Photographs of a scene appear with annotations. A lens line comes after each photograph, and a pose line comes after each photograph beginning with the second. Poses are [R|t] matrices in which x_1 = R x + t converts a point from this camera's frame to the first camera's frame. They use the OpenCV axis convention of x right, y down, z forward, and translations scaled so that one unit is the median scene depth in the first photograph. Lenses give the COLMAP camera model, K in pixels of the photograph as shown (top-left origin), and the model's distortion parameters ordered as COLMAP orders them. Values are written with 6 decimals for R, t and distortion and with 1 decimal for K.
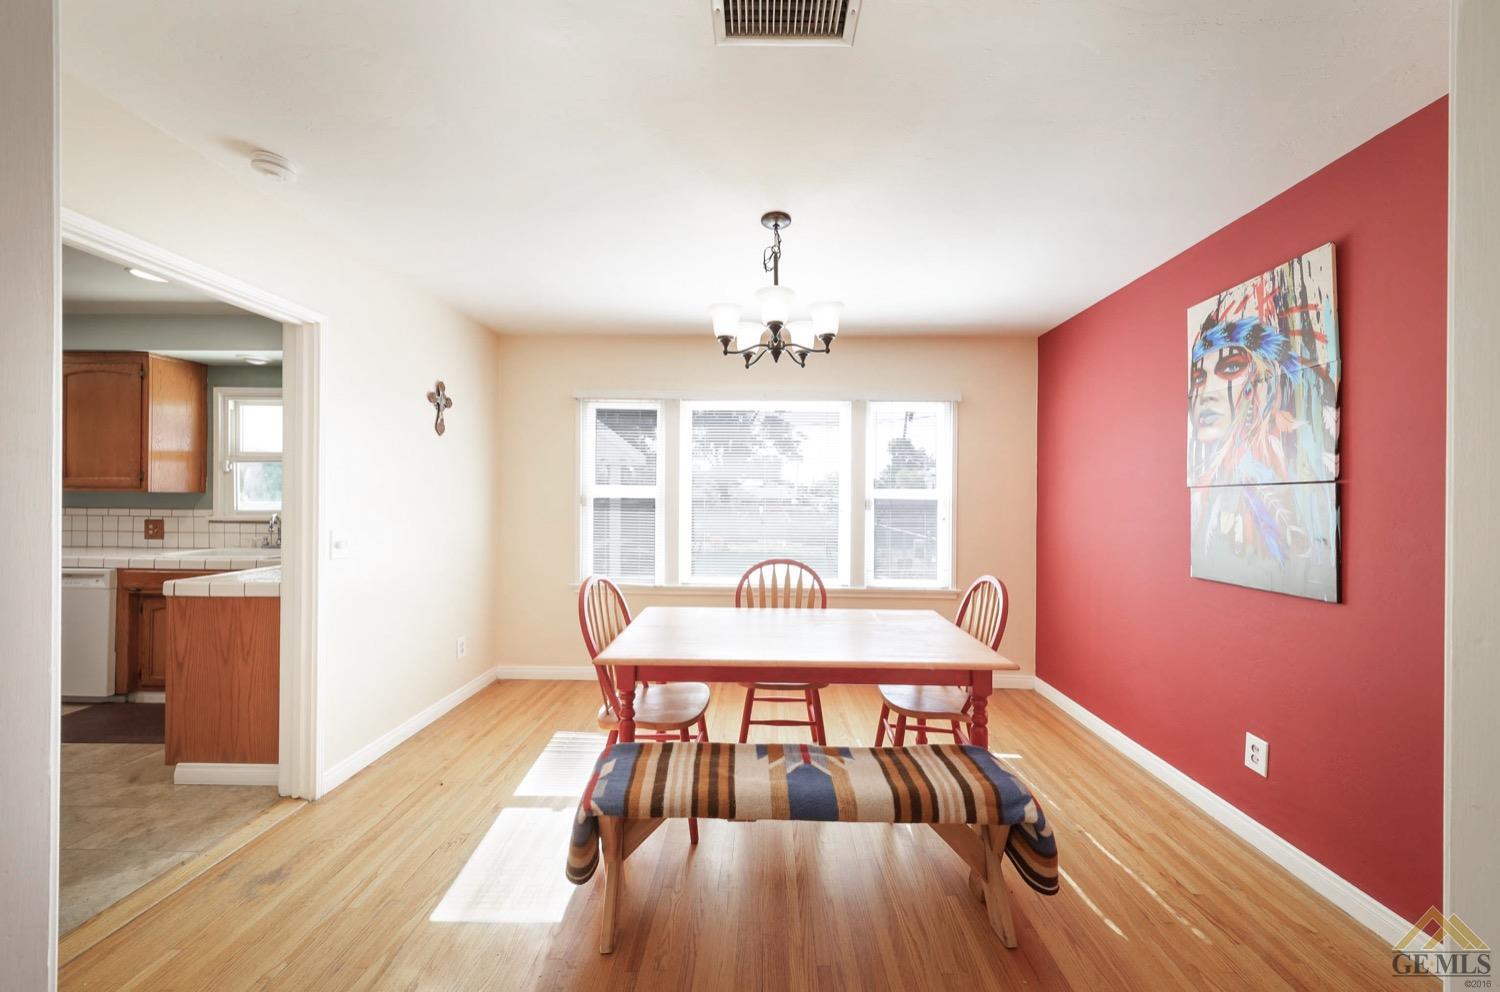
lens RADIAL K [[533.5, 0, 763.4], [0, 533.5, 498.3], [0, 0, 1]] dist [0.003598, -0.000385]
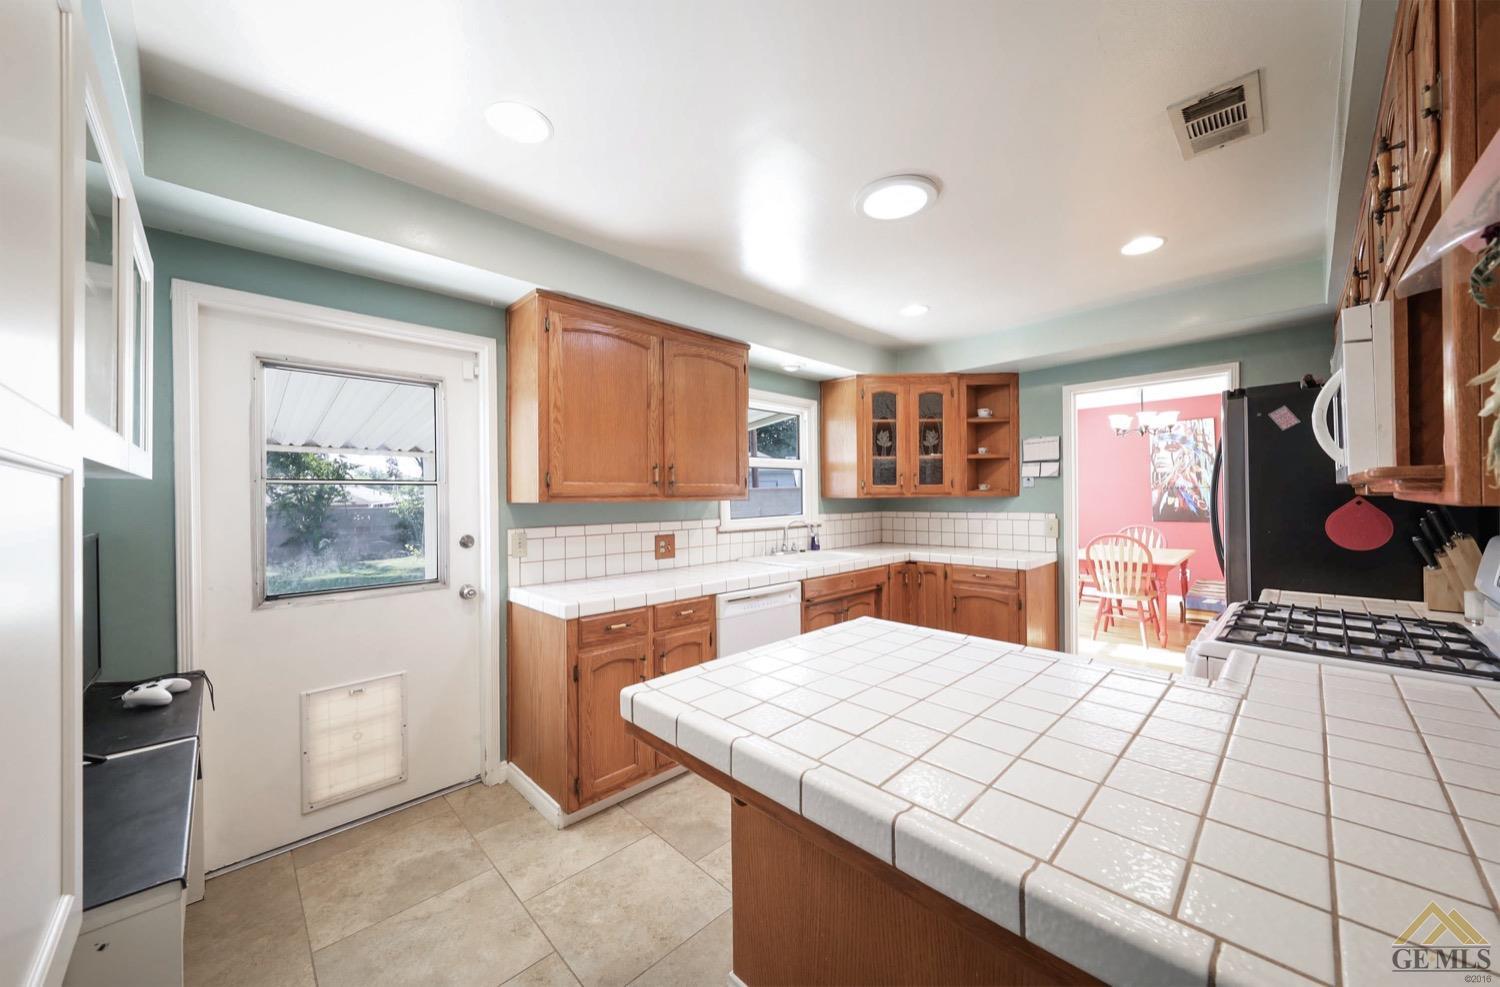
lens RADIAL K [[533.5, 0, 771.7], [0, 533.5, 491.1], [0, 0, 1]] dist [0.003598, -0.000385]
pose [[0.693949, -0.009146, 0.719966, -1.702140], [0.016804, 0.999853, -0.003495, -0.022166], [-0.719828, 0.014523, 0.694000, 0.336514]]
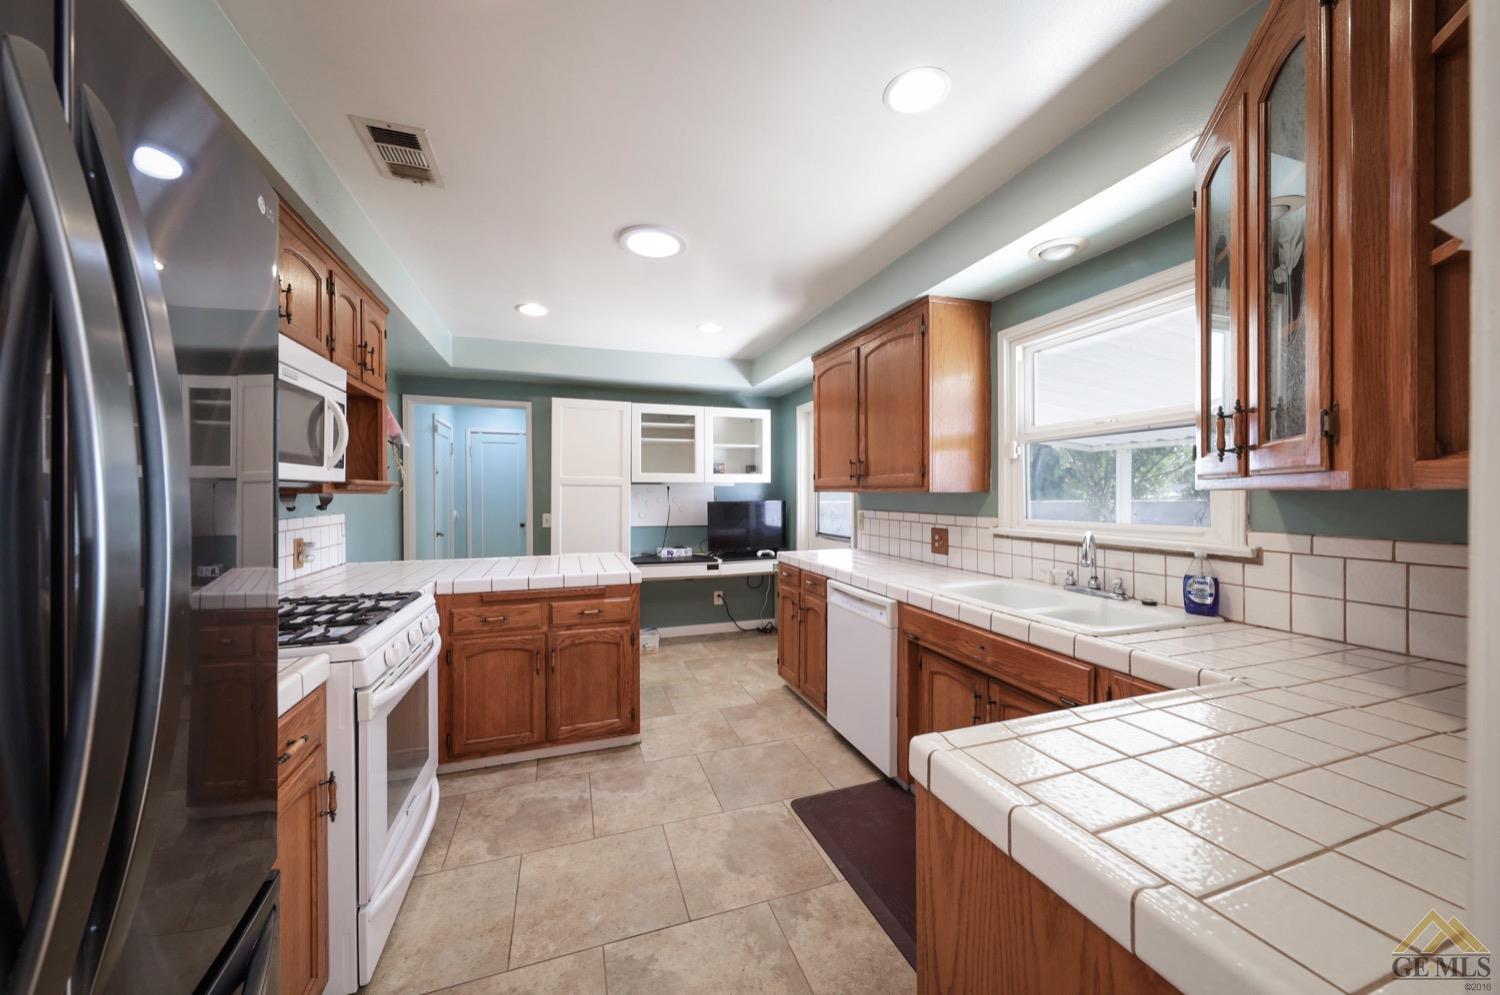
lens RADIAL K [[530.5, 0, 752.8], [0, 530.5, 496.6], [0, 0, 1]] dist [0.003095, -0.000023]
pose [[0.341533, -0.005294, -0.939855, -0.544980], [0.007129, 0.999970, -0.003042, -0.005412], [0.939843, -0.005661, 0.341560, 0.518758]]
